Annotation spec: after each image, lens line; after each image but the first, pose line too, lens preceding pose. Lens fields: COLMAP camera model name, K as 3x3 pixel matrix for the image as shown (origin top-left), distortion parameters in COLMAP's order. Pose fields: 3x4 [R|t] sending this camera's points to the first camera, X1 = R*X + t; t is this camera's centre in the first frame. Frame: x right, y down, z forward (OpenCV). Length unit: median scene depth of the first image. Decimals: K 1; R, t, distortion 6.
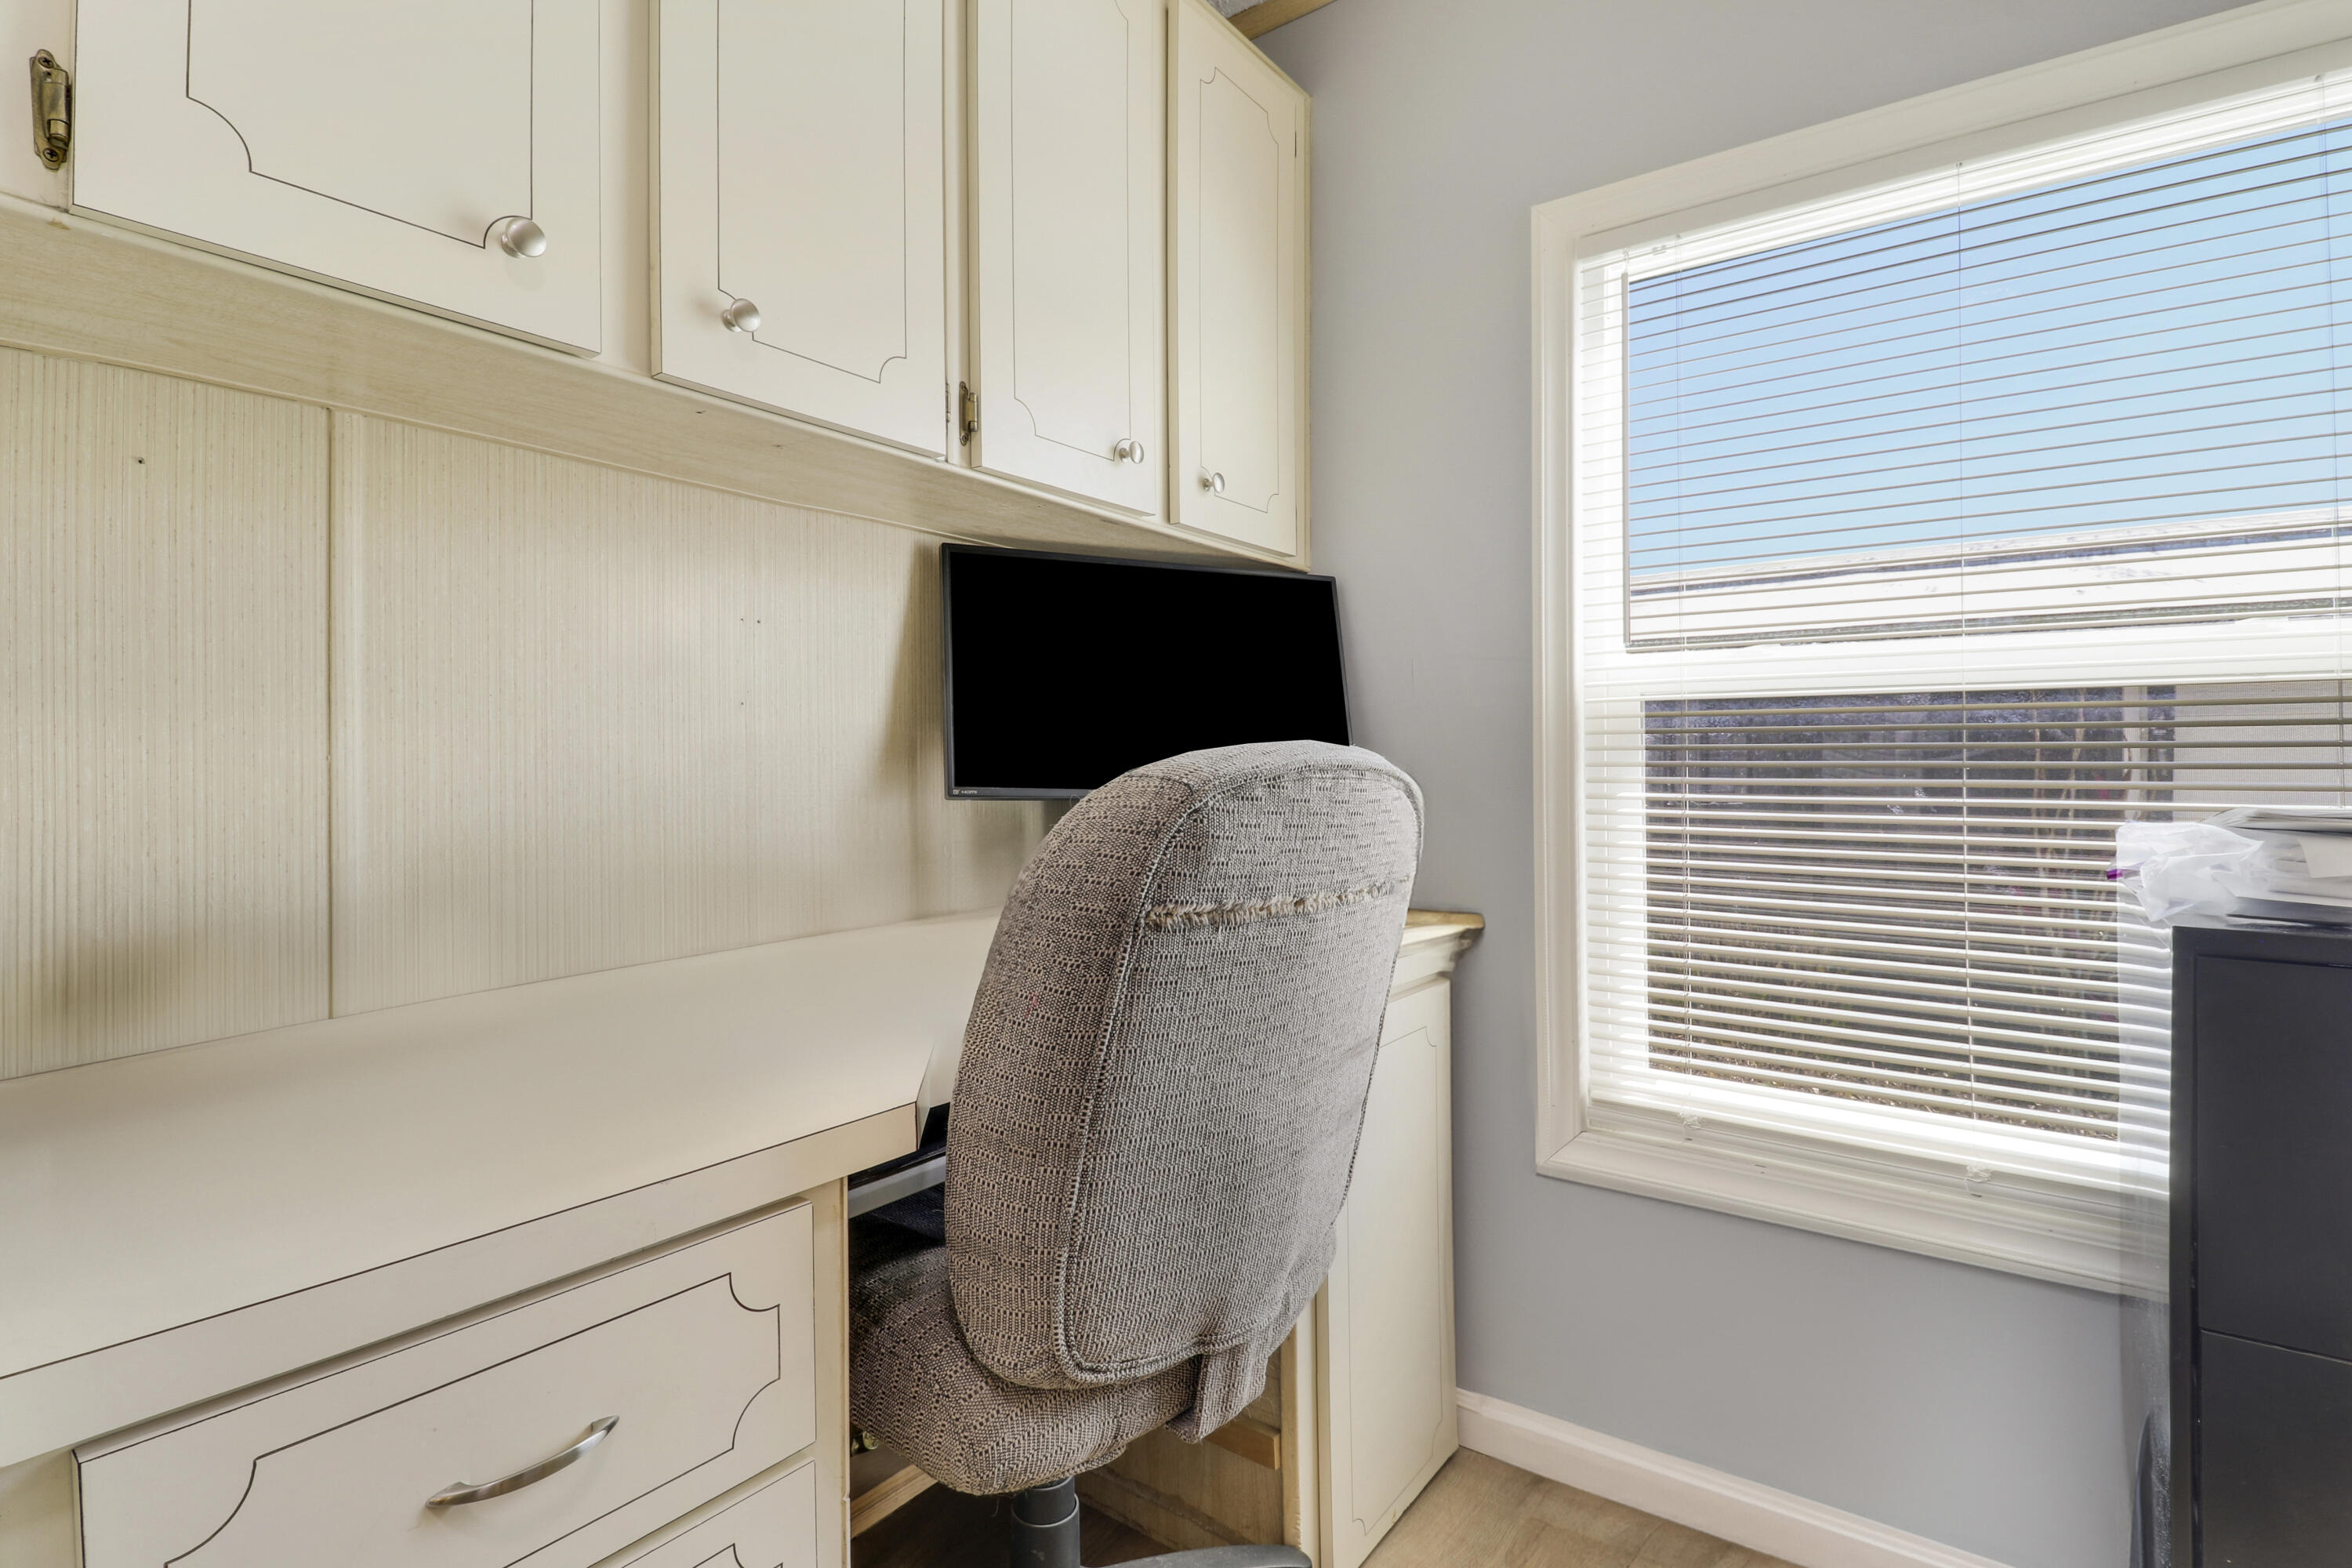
lens RADIAL K [[1127.2, 0, 1186.4], [0, 1127.2, 769.8], [0, 0, 1]] dist [0.005044, 0.000253]
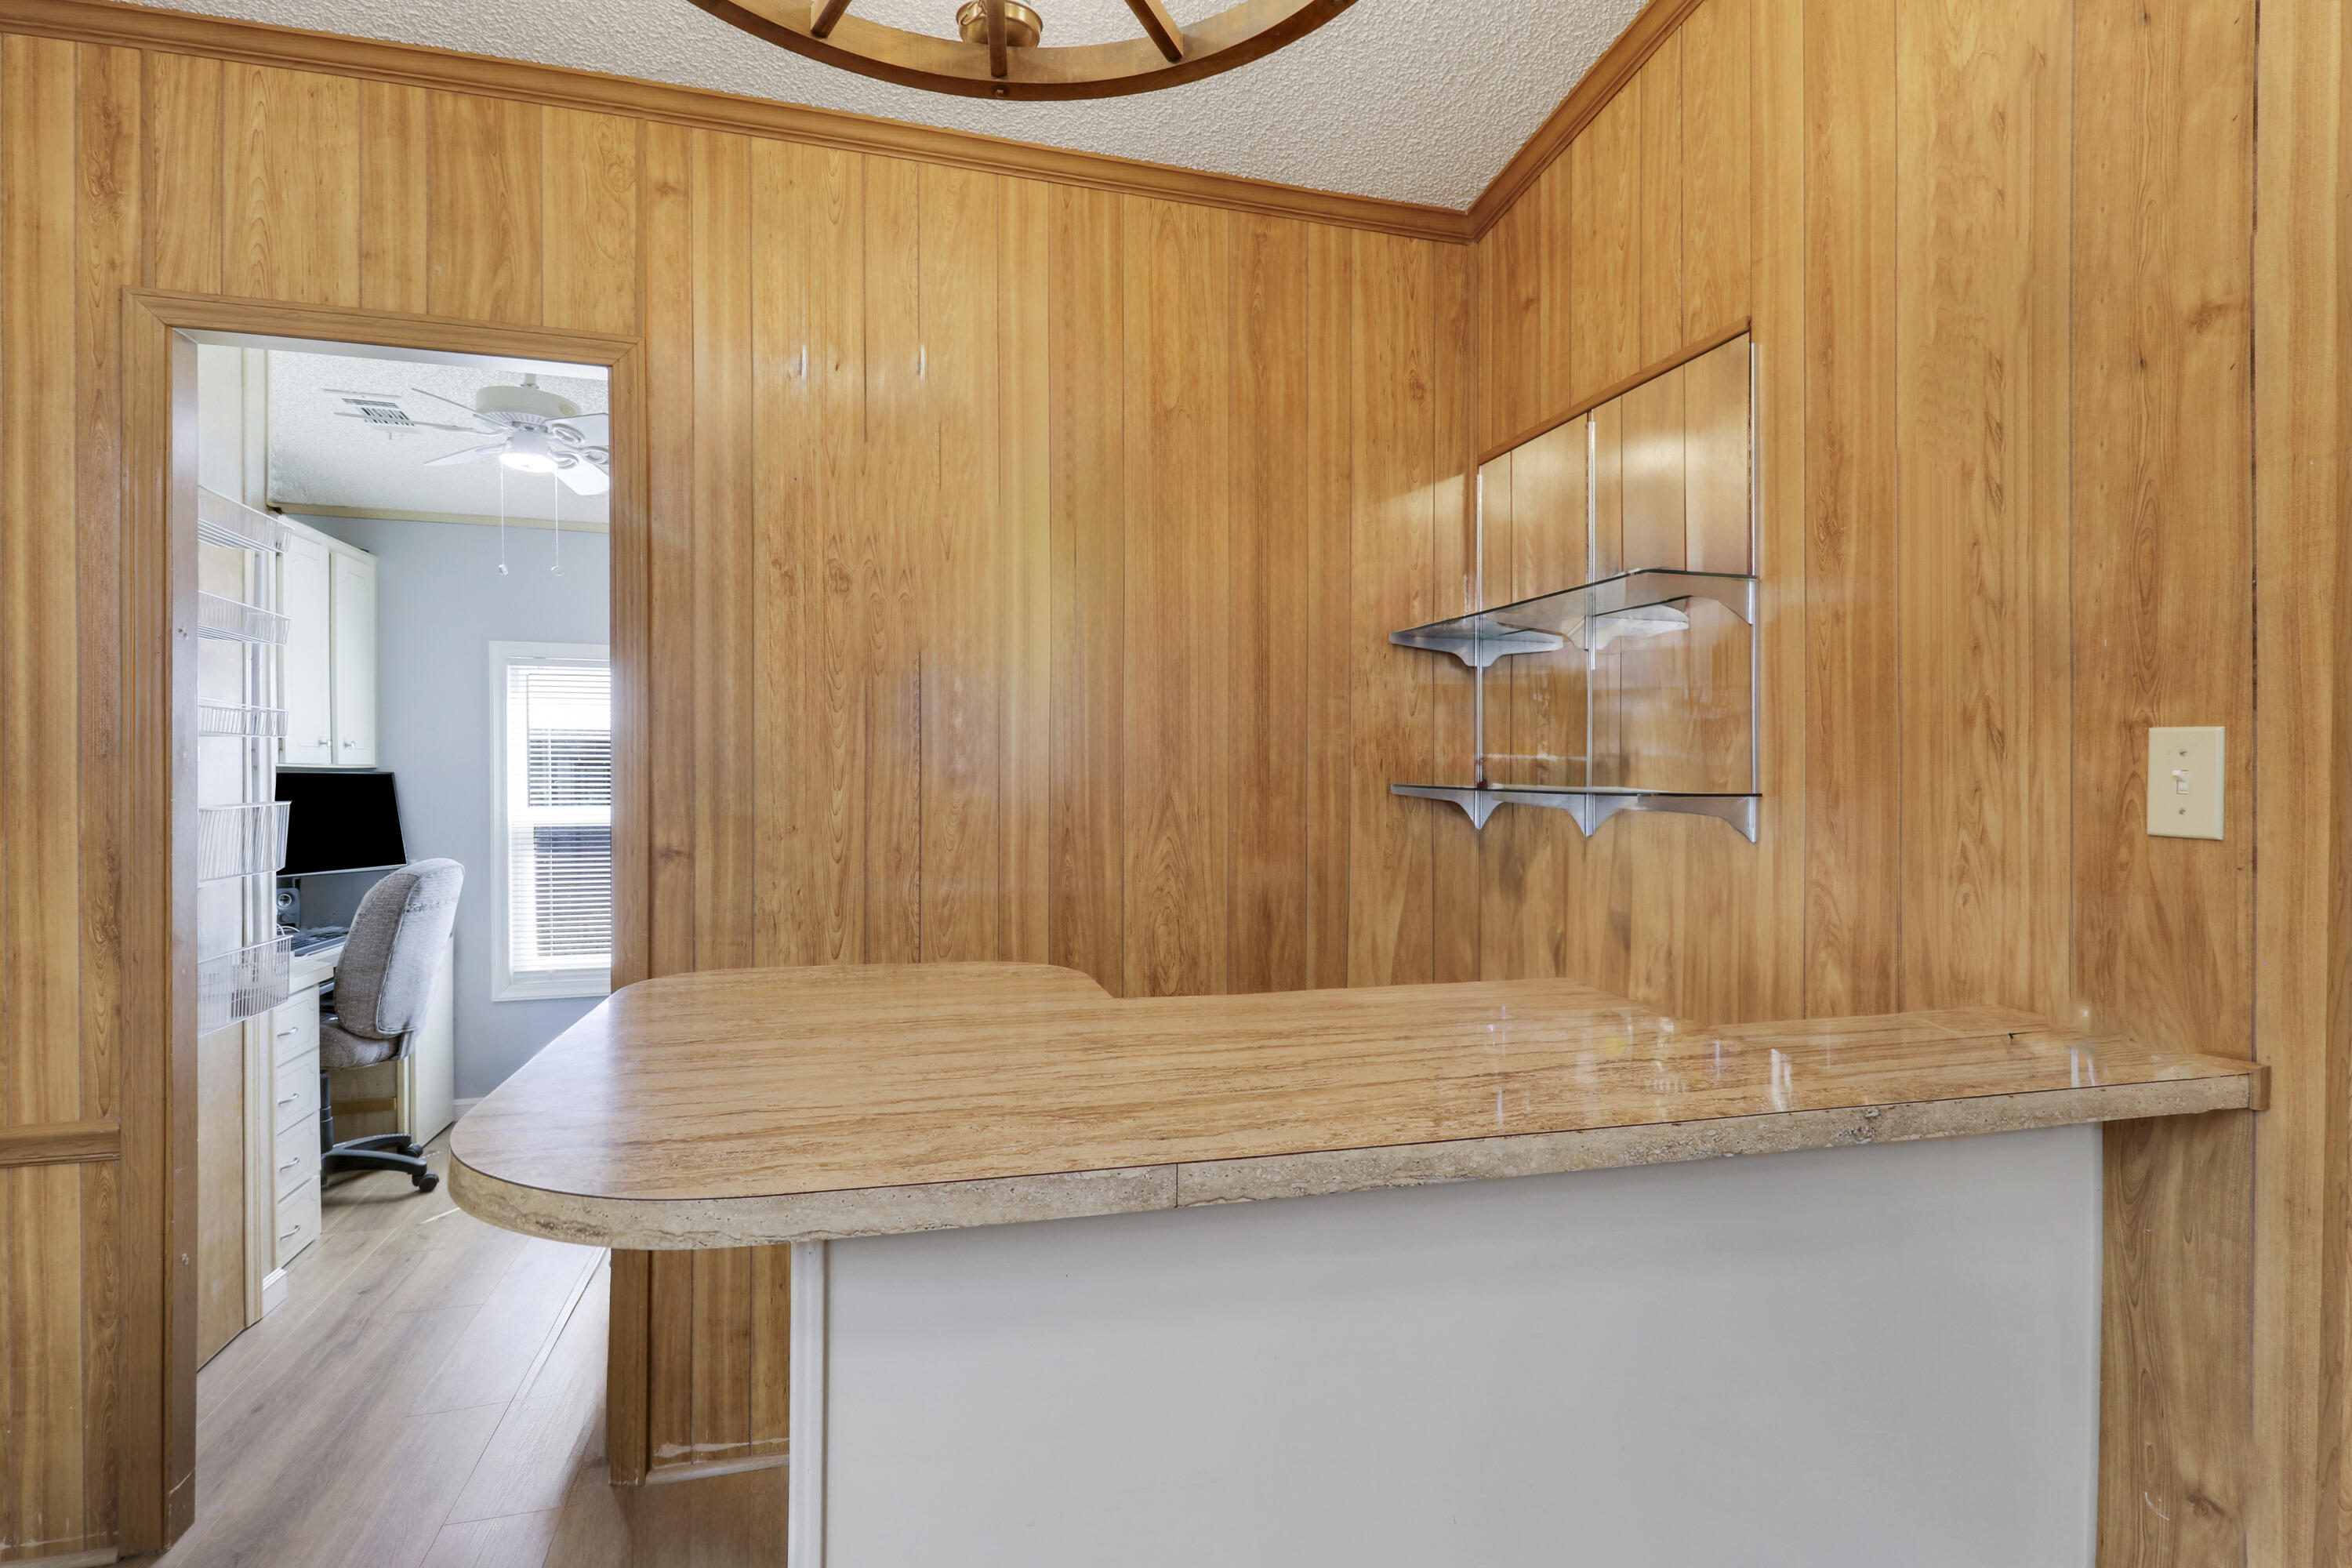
lens RADIAL K [[1127.2, 0, 1187.7], [0, 1127.2, 774.9], [0, 0, 1]] dist [0.005044, 0.000253]
pose [[0.612012, -0.000703, 0.790848, -0.812306], [-0.001441, 0.999997, 0.002004, -0.196028], [-0.790847, -0.002366, 0.612009, -1.980255]]
